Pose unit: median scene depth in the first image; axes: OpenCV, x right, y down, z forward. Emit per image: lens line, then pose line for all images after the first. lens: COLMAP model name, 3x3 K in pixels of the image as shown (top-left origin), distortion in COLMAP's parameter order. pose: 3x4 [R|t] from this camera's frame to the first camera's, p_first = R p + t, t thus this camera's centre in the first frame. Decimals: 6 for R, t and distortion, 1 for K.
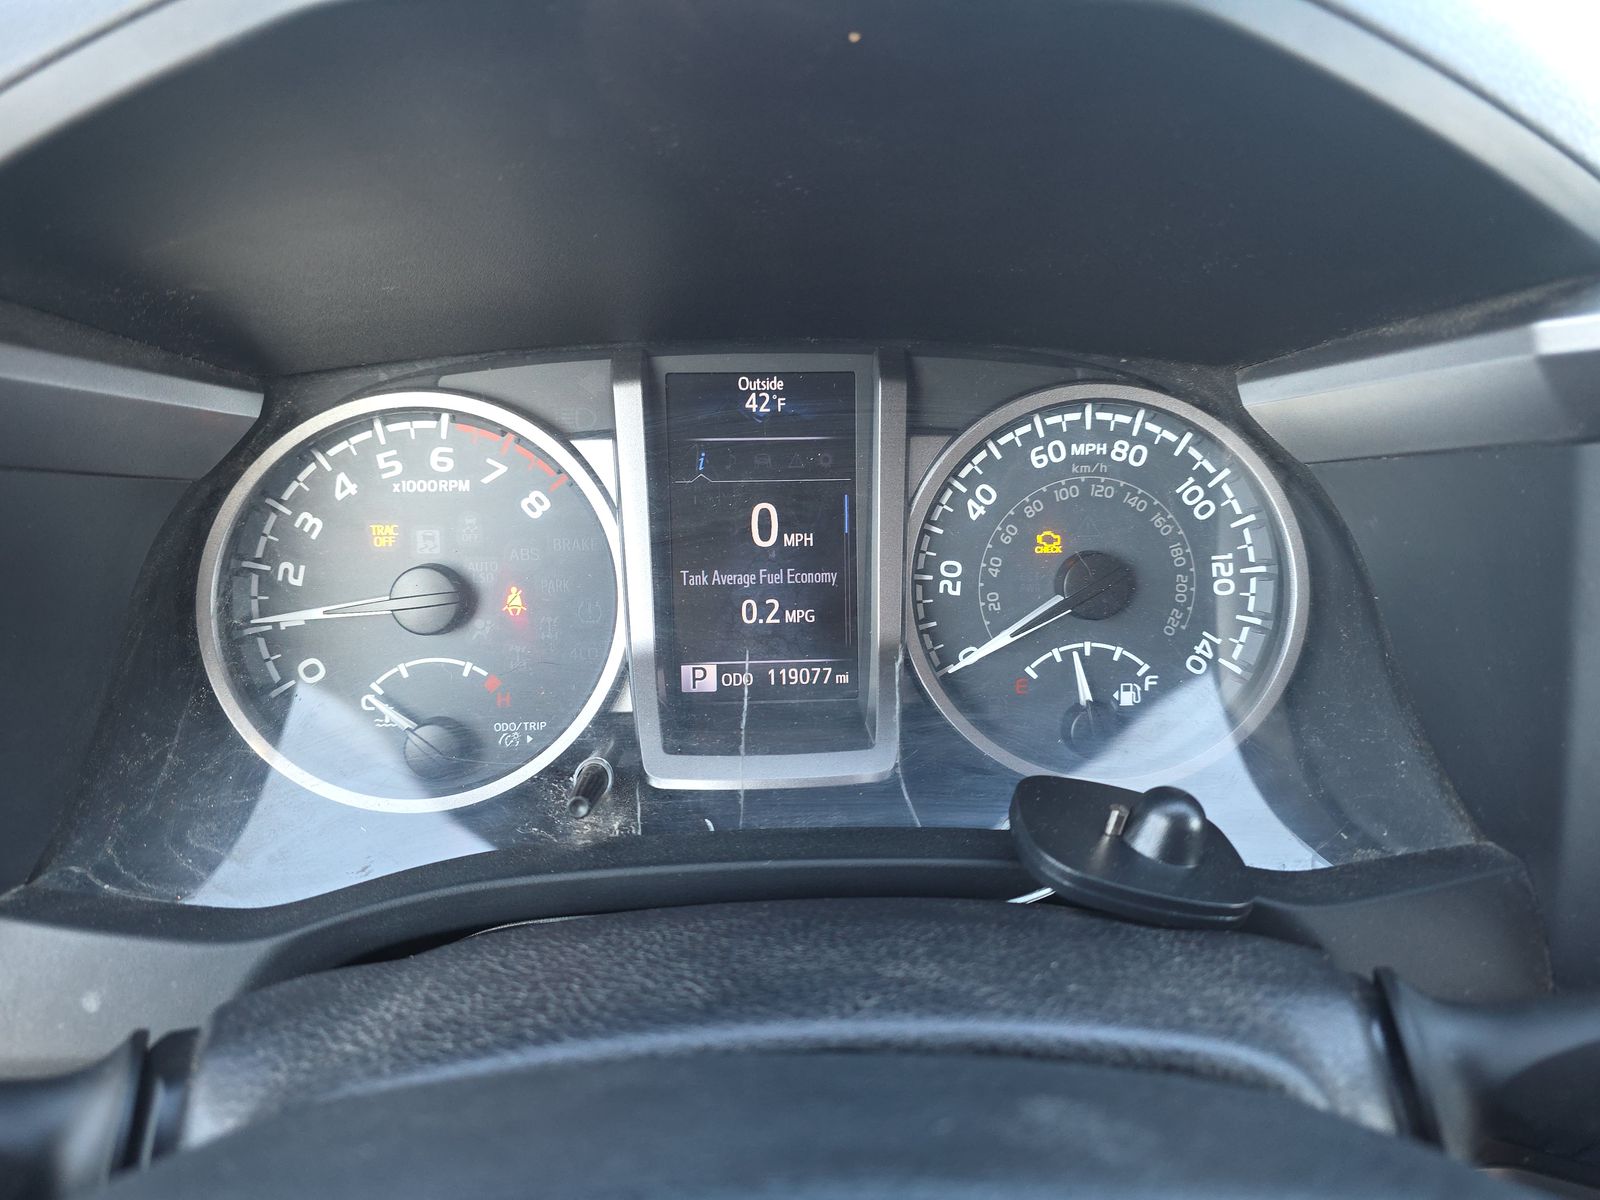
lens RADIAL K [[1068.8, 0, 800.7], [0, 1068.8, 600.4], [0, 0, 1]] dist [0.057292, -0.042435]
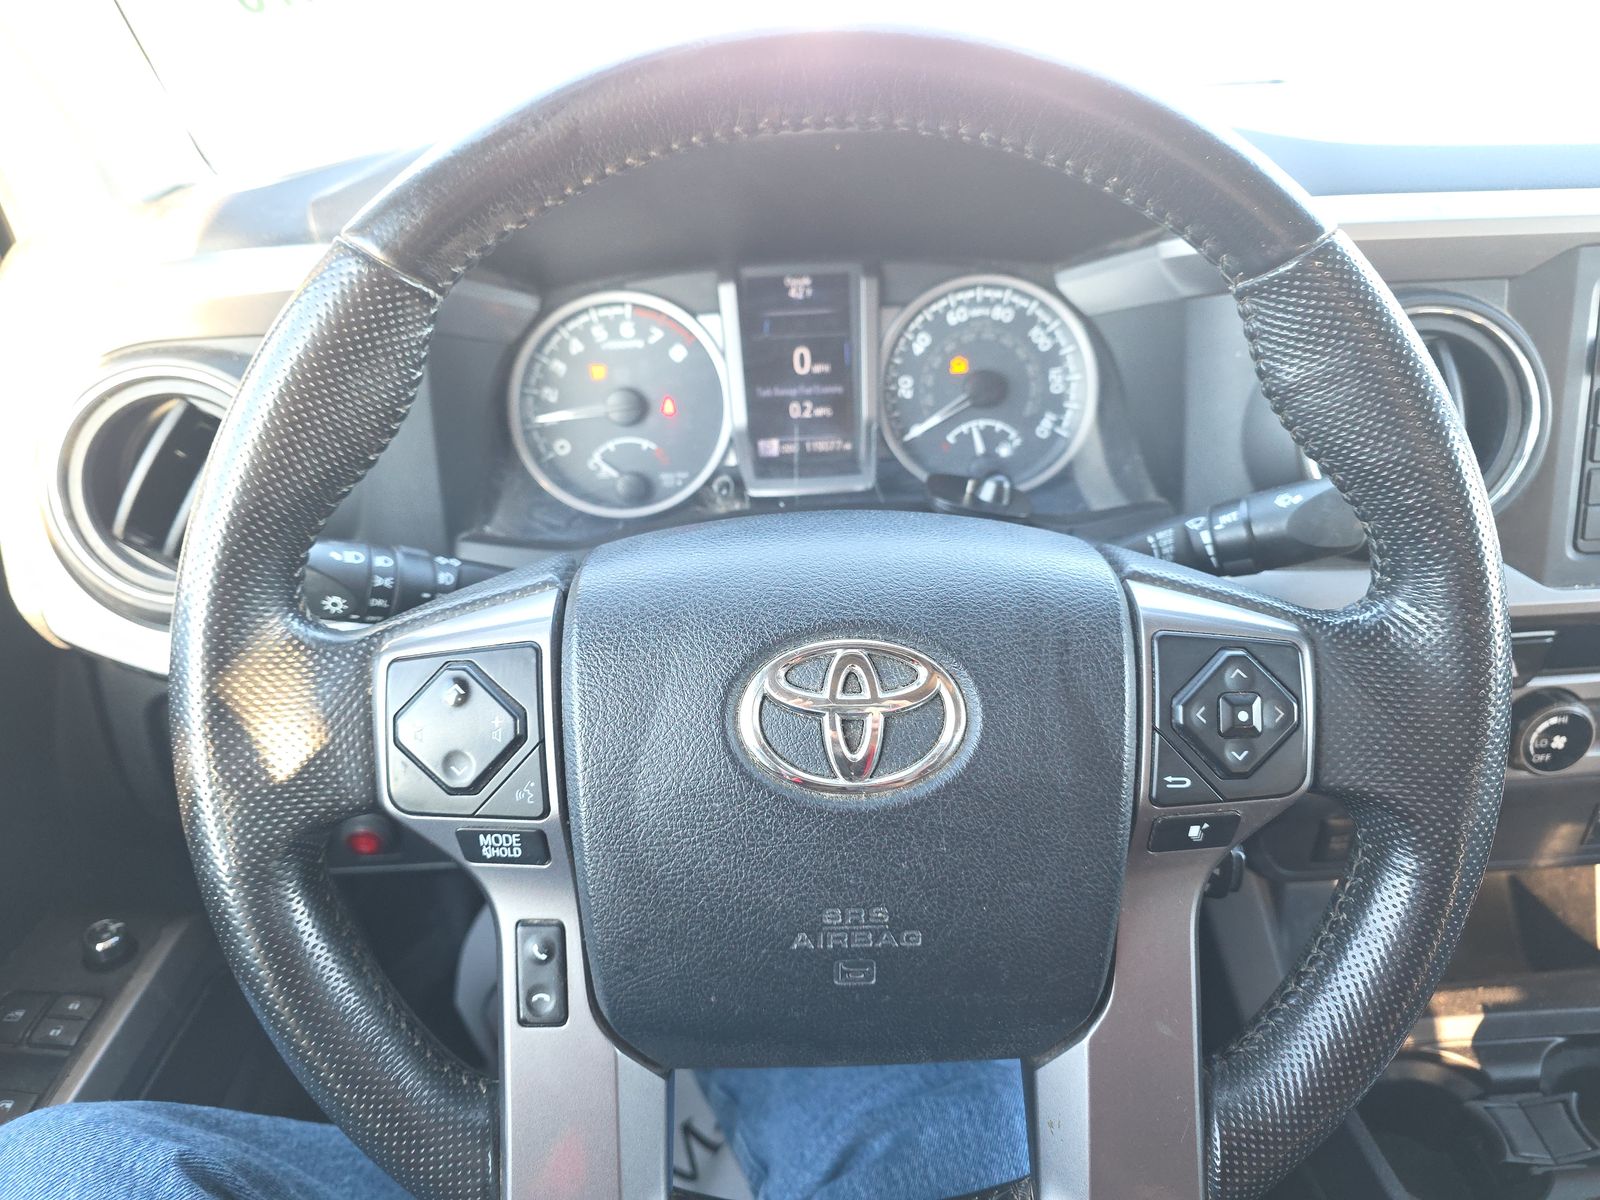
lens RADIAL K [[1068.8, 0, 803.2], [0, 1068.8, 592.4], [0, 0, 1]] dist [0.057292, -0.042435]
pose [[0.999480, -0.029621, -0.012781, -0.020696], [0.030766, 0.994372, 0.101382, 0.137772], [0.009706, -0.101722, 0.994765, -0.861221]]
